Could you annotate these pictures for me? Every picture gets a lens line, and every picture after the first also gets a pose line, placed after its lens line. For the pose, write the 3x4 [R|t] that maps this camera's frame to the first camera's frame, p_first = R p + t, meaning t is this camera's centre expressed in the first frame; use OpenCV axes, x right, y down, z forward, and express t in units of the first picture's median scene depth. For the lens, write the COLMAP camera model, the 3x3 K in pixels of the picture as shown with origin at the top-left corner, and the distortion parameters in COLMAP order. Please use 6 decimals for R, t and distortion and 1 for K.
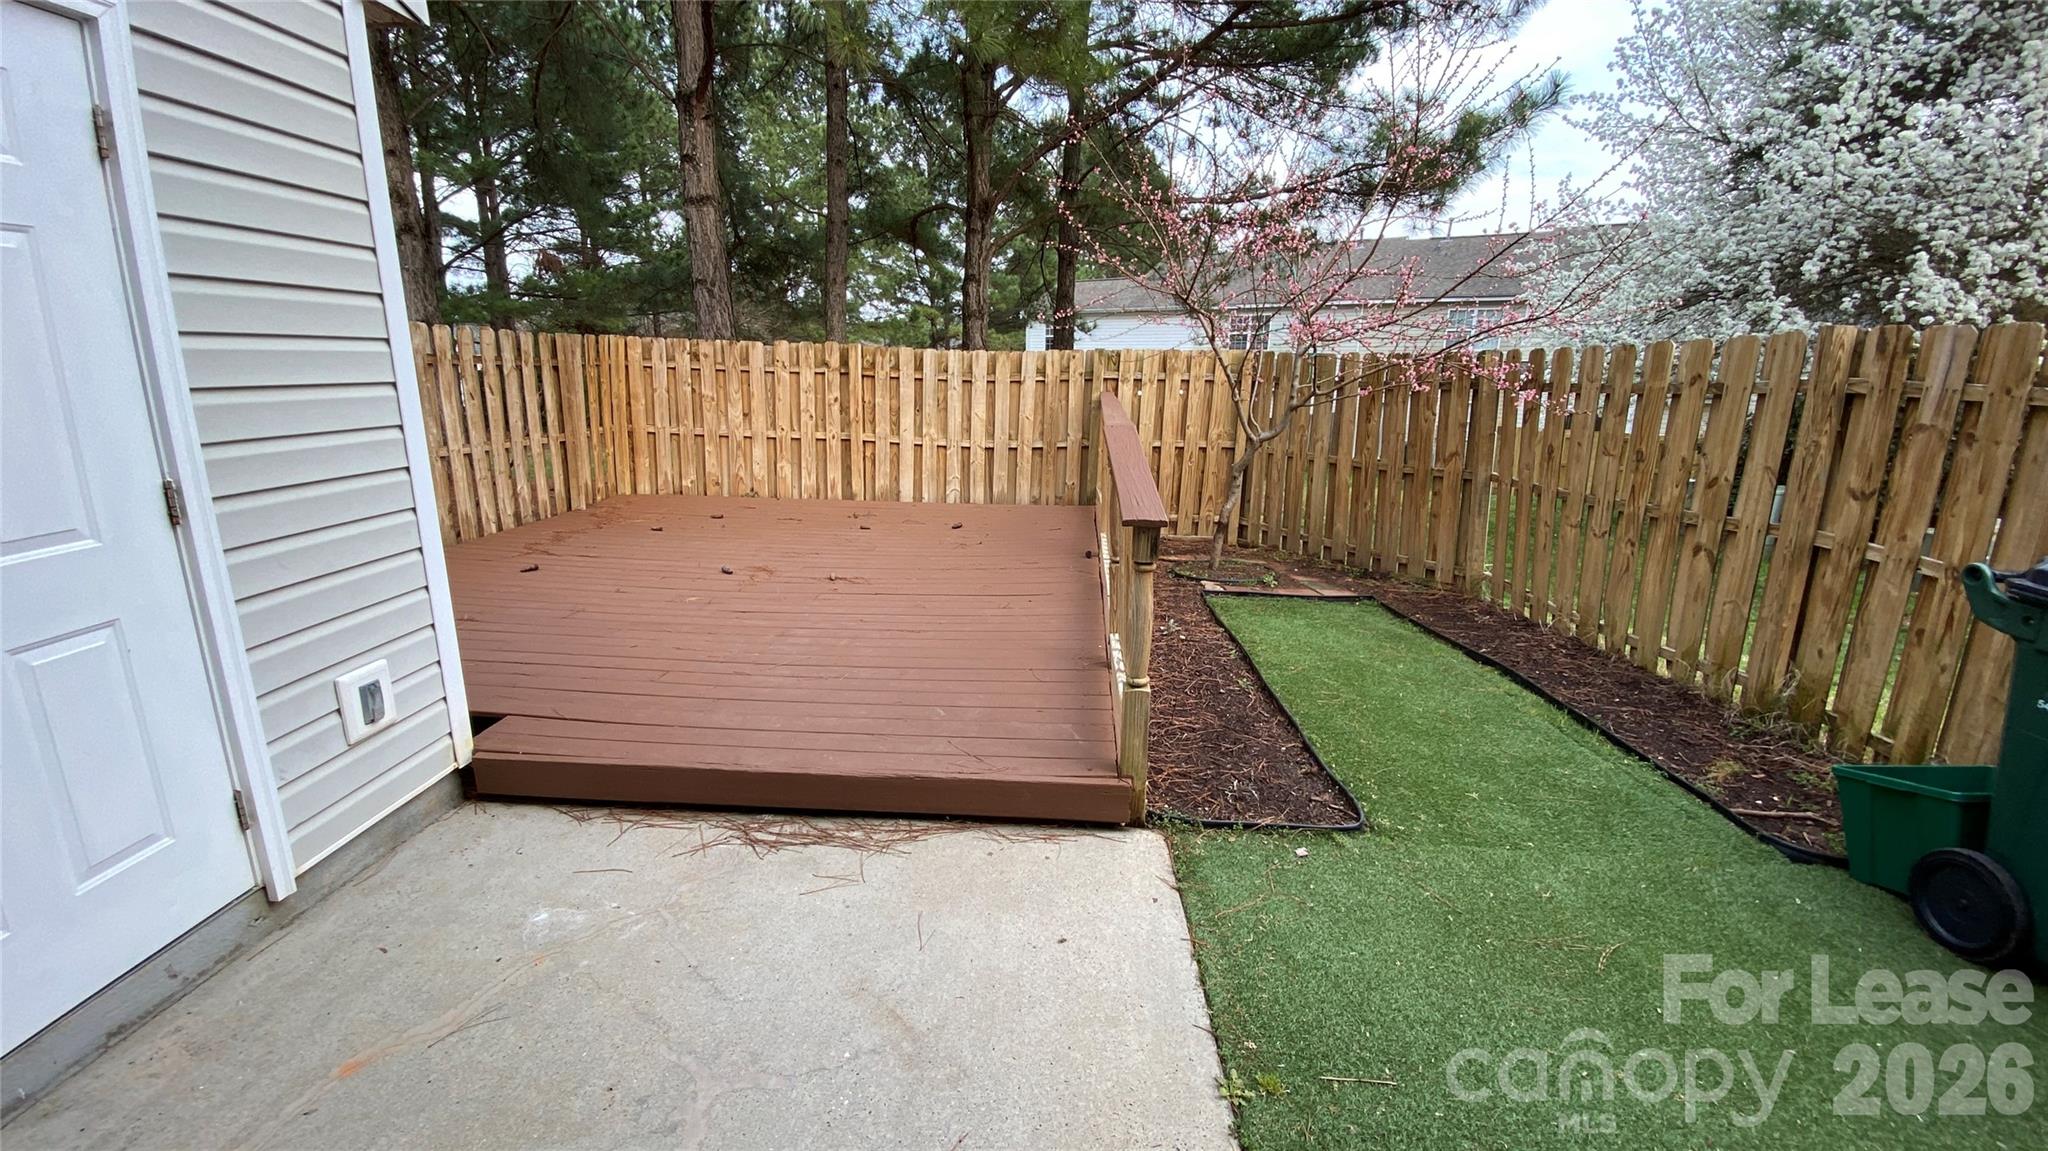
lens RADIAL K [[830.2, 0, 1031.8], [0, 830.2, 590.3], [0, 0, 1]] dist [-0.014744, -0.003612]
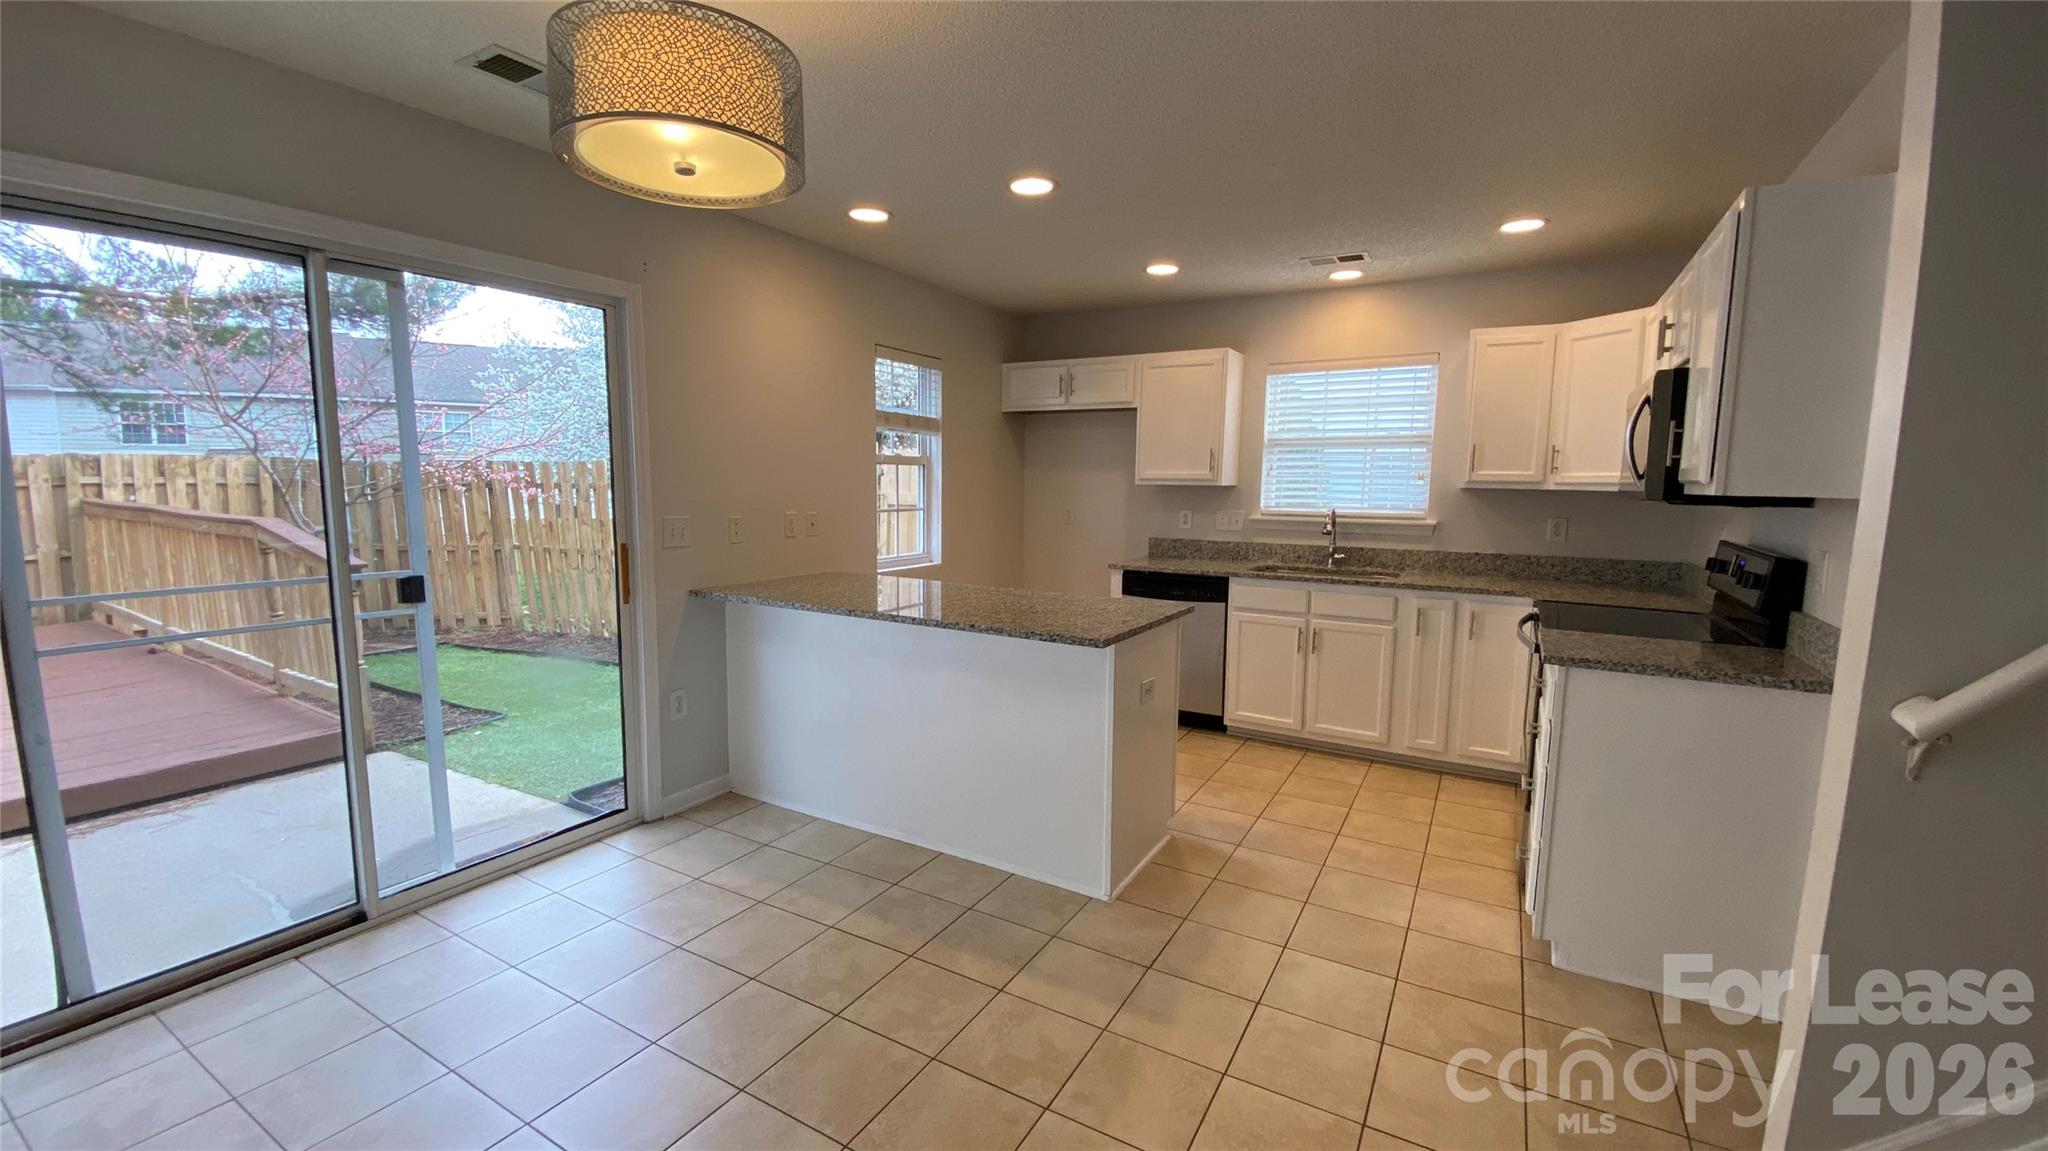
lens RADIAL K [[830.2, 0, 1006.1], [0, 830.2, 578.9], [0, 0, 1]] dist [-0.014744, -0.003612]
pose [[0.478569, -0.112754, 0.870780, -0.322596], [0.217133, 0.976117, 0.007061, 0.102951], [-0.850779, 0.185696, 0.491622, -0.470934]]
